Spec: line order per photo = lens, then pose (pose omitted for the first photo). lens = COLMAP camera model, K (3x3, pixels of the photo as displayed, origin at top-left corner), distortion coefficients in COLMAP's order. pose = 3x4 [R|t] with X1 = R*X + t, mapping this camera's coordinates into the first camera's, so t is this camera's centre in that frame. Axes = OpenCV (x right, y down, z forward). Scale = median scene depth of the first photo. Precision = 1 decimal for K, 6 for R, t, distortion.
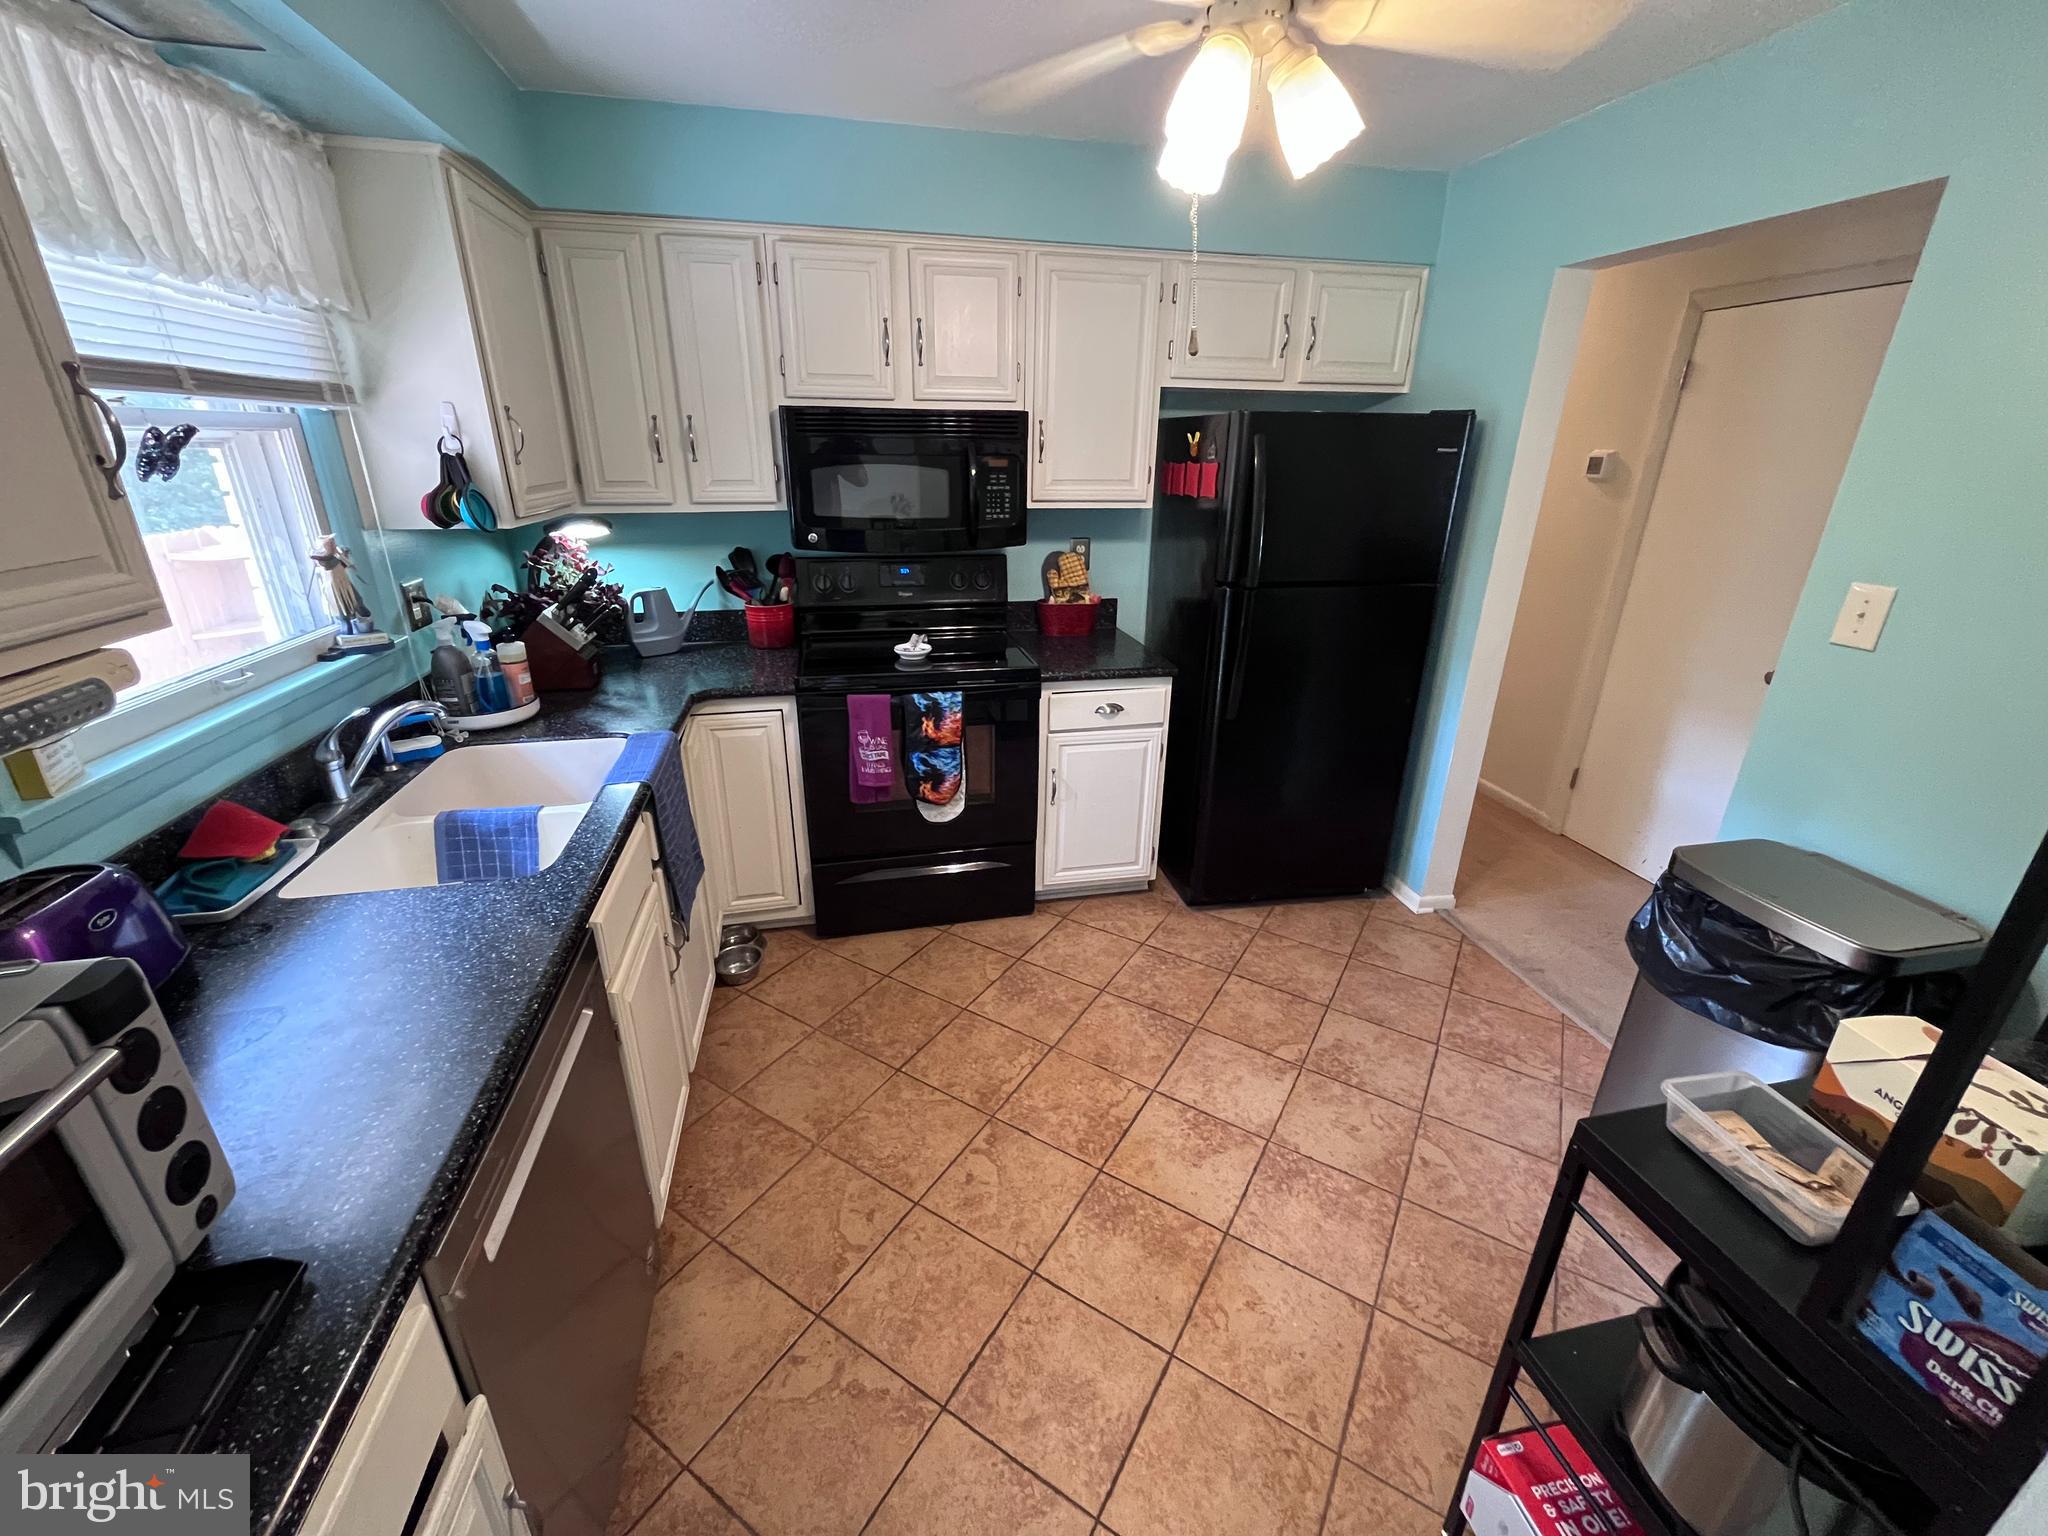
lens RADIAL K [[831.6, 0, 1020.4], [0, 831.6, 768.5], [0, 0, 1]] dist [-0.002865, 0.000000]
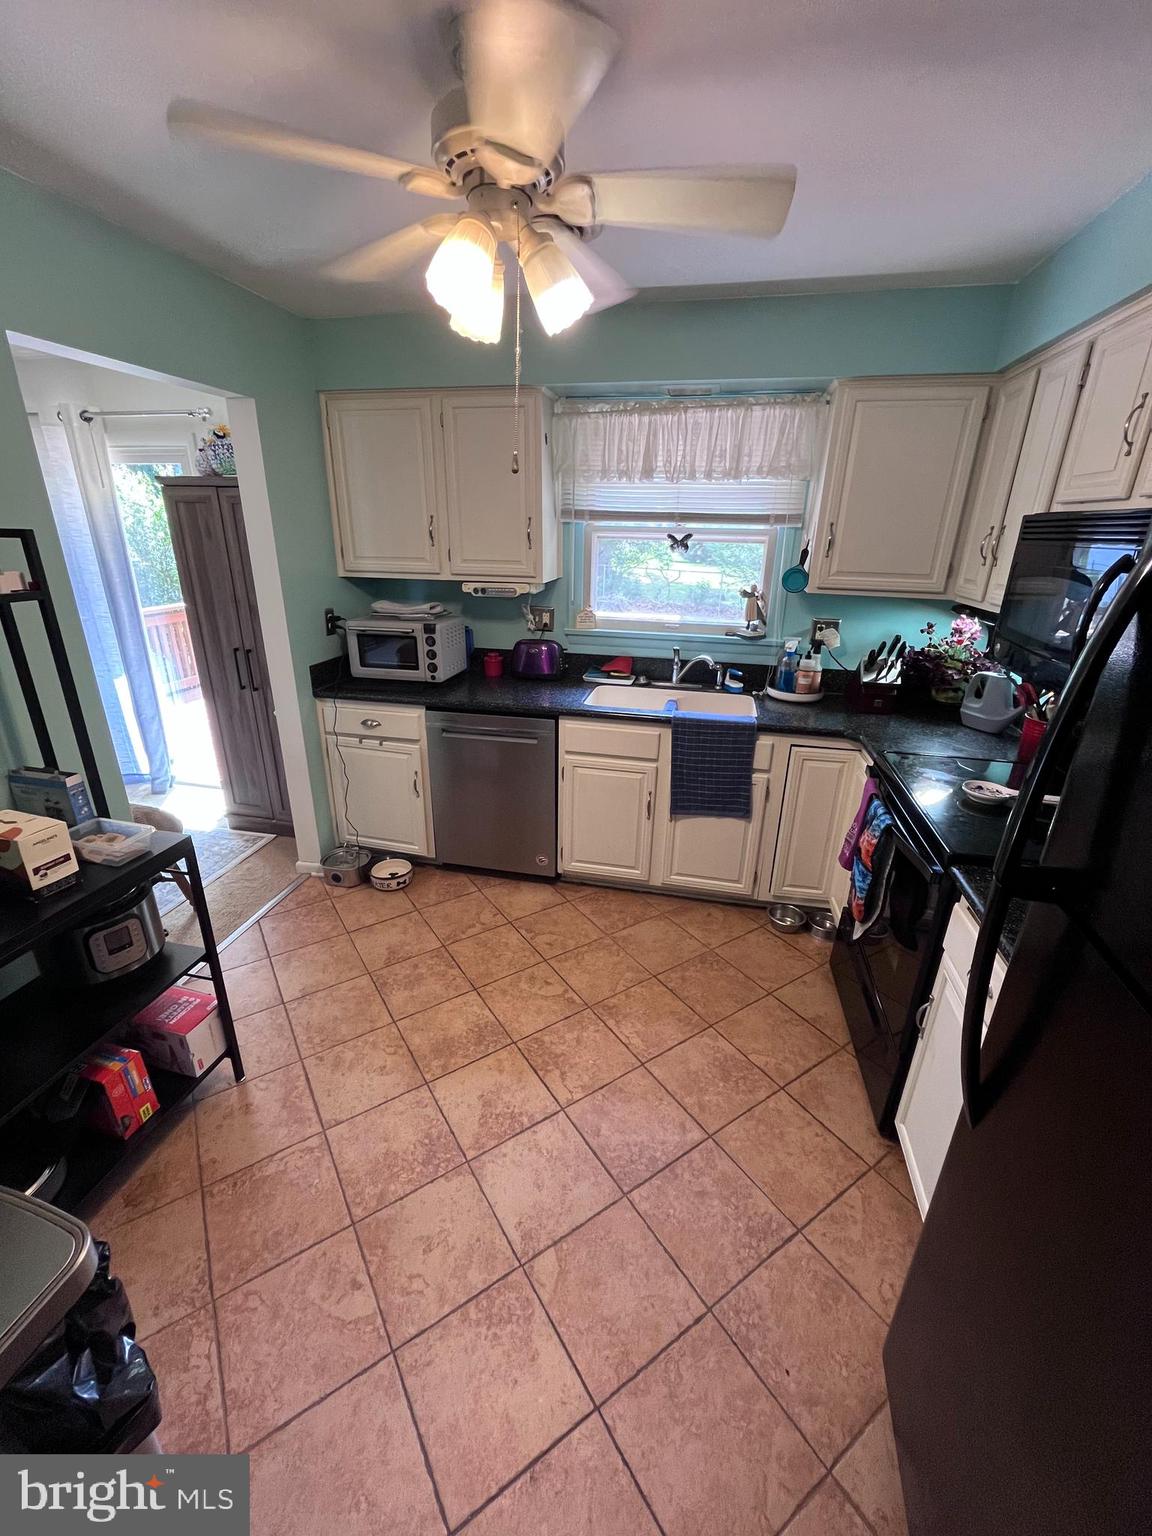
lens RADIAL K [[623.7, 0, 577.3], [0, 623.7, 764.4], [0, 0, 1]] dist [-0.002865, 0.000000]
pose [[-0.410675, 0.307896, -0.858222, 0.892370], [-0.360965, 0.809454, 0.463128, -0.474588], [0.837287, 0.499984, -0.221283, 1.178997]]
